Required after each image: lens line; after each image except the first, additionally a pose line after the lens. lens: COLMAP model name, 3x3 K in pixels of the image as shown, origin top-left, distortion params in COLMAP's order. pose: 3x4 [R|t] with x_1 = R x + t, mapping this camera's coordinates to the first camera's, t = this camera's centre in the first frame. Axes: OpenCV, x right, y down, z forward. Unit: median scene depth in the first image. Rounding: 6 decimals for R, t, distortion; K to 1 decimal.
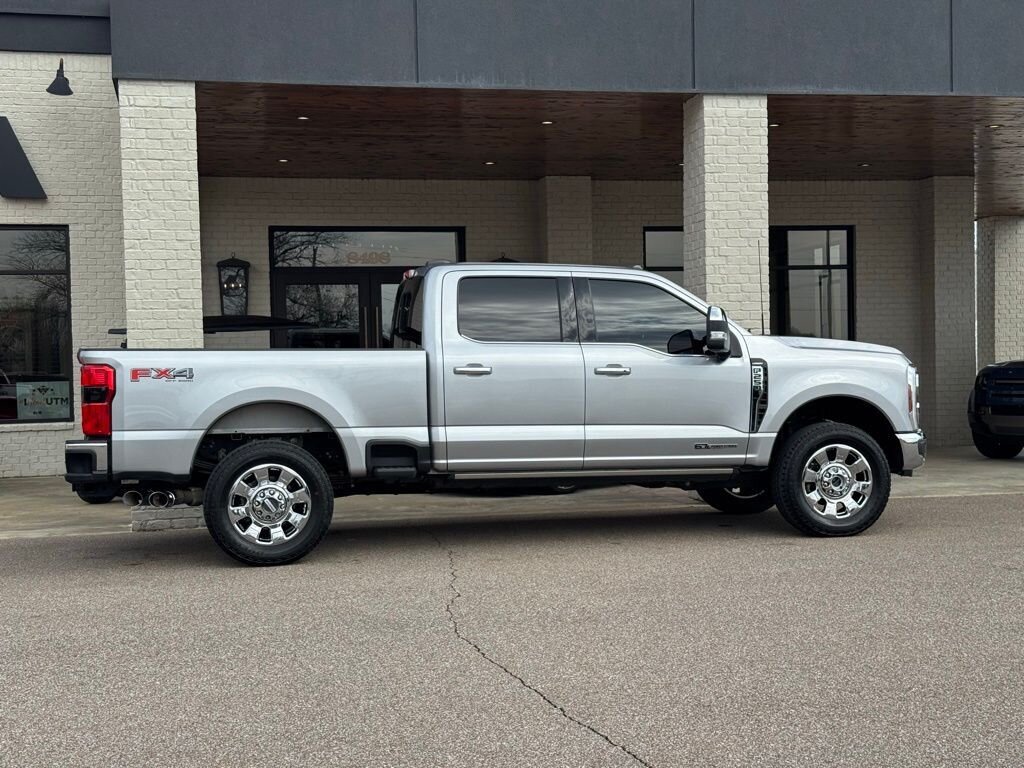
lens RADIAL K [[1416.3, 0, 512.0], [0, 1416.3, 384.0], [0, 0, 1]] dist [0.193457, -0.415940]
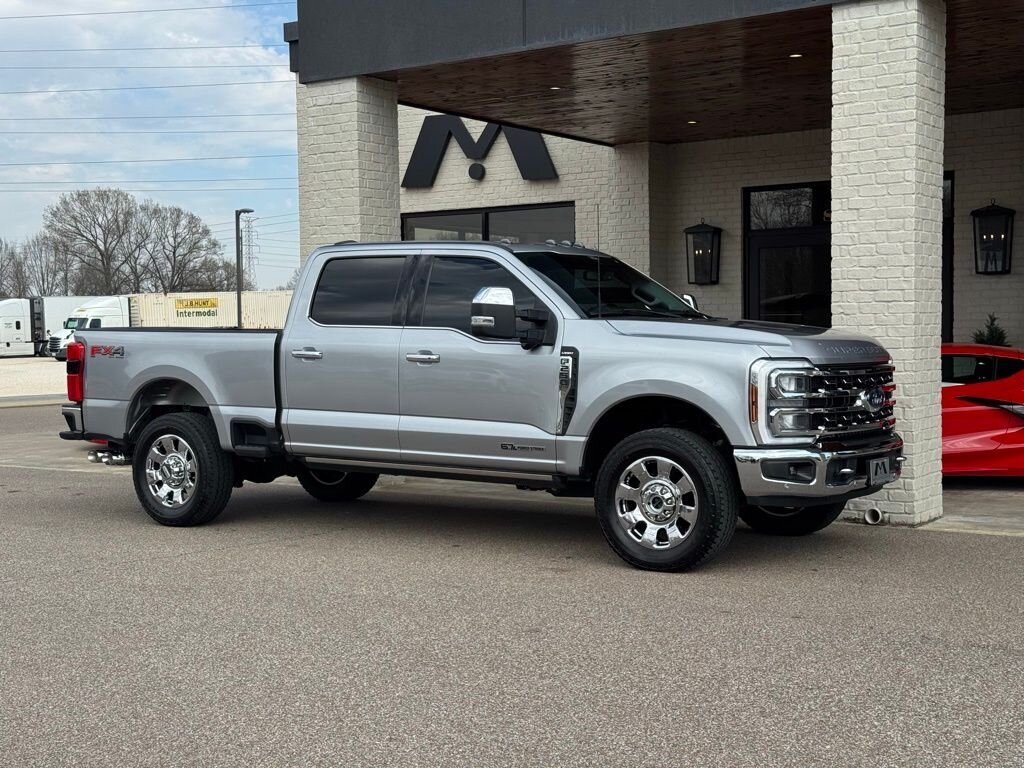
lens RADIAL K [[1416.3, 0, 512.0], [0, 1416.3, 384.0], [0, 0, 1]] dist [0.193457, -0.415940]
pose [[0.682683, 0.040047, -0.729616, 0.652589], [-0.012985, 0.999004, 0.042683, -0.026902], [0.730599, -0.019665, 0.682524, 0.347154]]
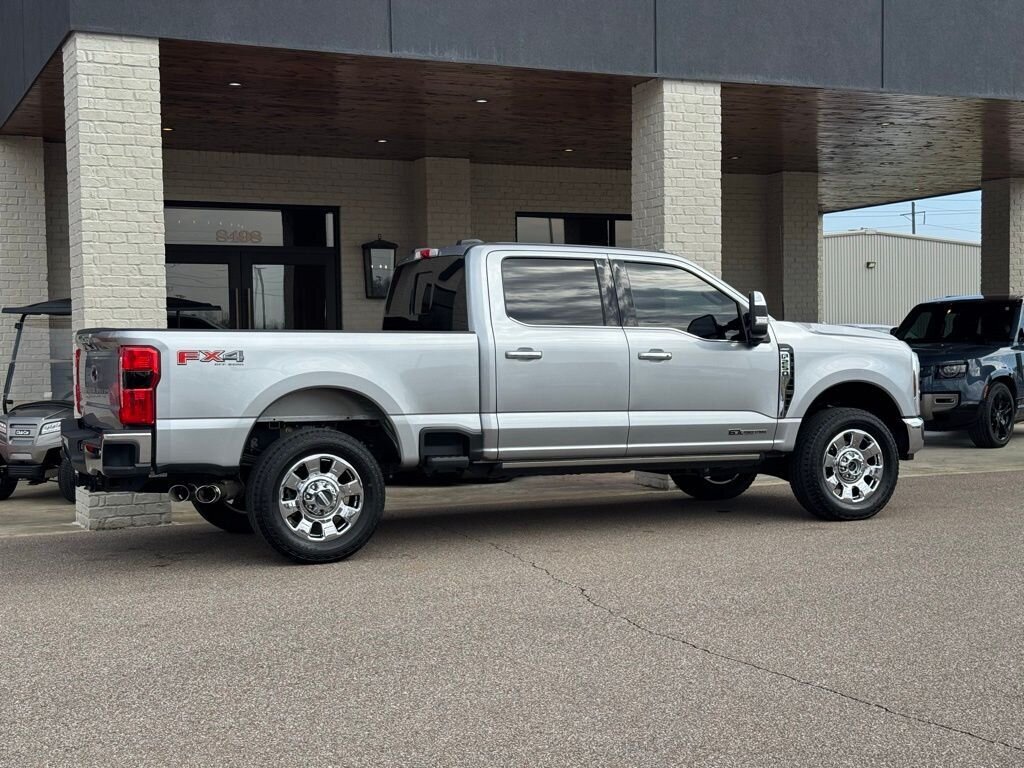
lens RADIAL K [[1416.3, 0, 512.0], [0, 1416.3, 384.0], [0, 0, 1]] dist [0.193457, -0.415940]
pose [[0.976597, 0.000035, 0.215077, -0.198009], [-0.001875, 0.999963, 0.008353, 0.001806], [-0.215069, -0.008561, 0.976561, 0.052278]]
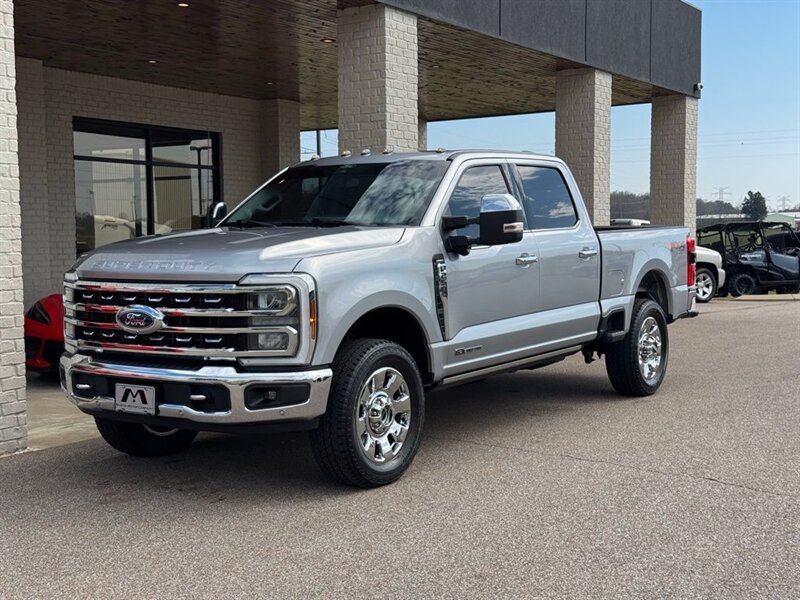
lens RADIAL K [[1106.5, 0, 400.0], [0, 1106.5, 300.0], [0, 0, 1]] dist [0.193457, -0.415940]
pose [[0.707648, -0.027230, 0.706040, -0.512969], [0.006340, 0.999462, 0.032193, -0.003225], [-0.706536, -0.018305, 0.707440, 0.406169]]
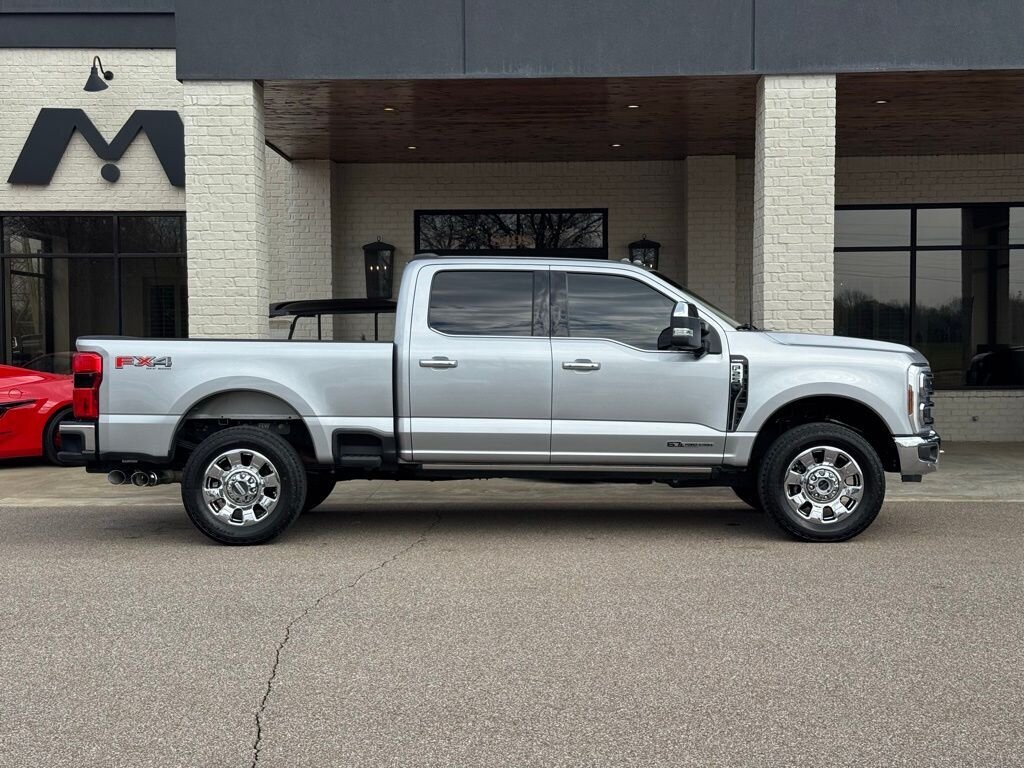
lens RADIAL K [[1416.3, 0, 512.0], [0, 1416.3, 384.0], [0, 0, 1]] dist [0.193457, -0.415940]
pose [[0.972379, 0.022031, -0.232366, 0.213278], [-0.016844, 0.999563, 0.024286, -0.016622], [0.232799, -0.019701, 0.972325, 0.018210]]
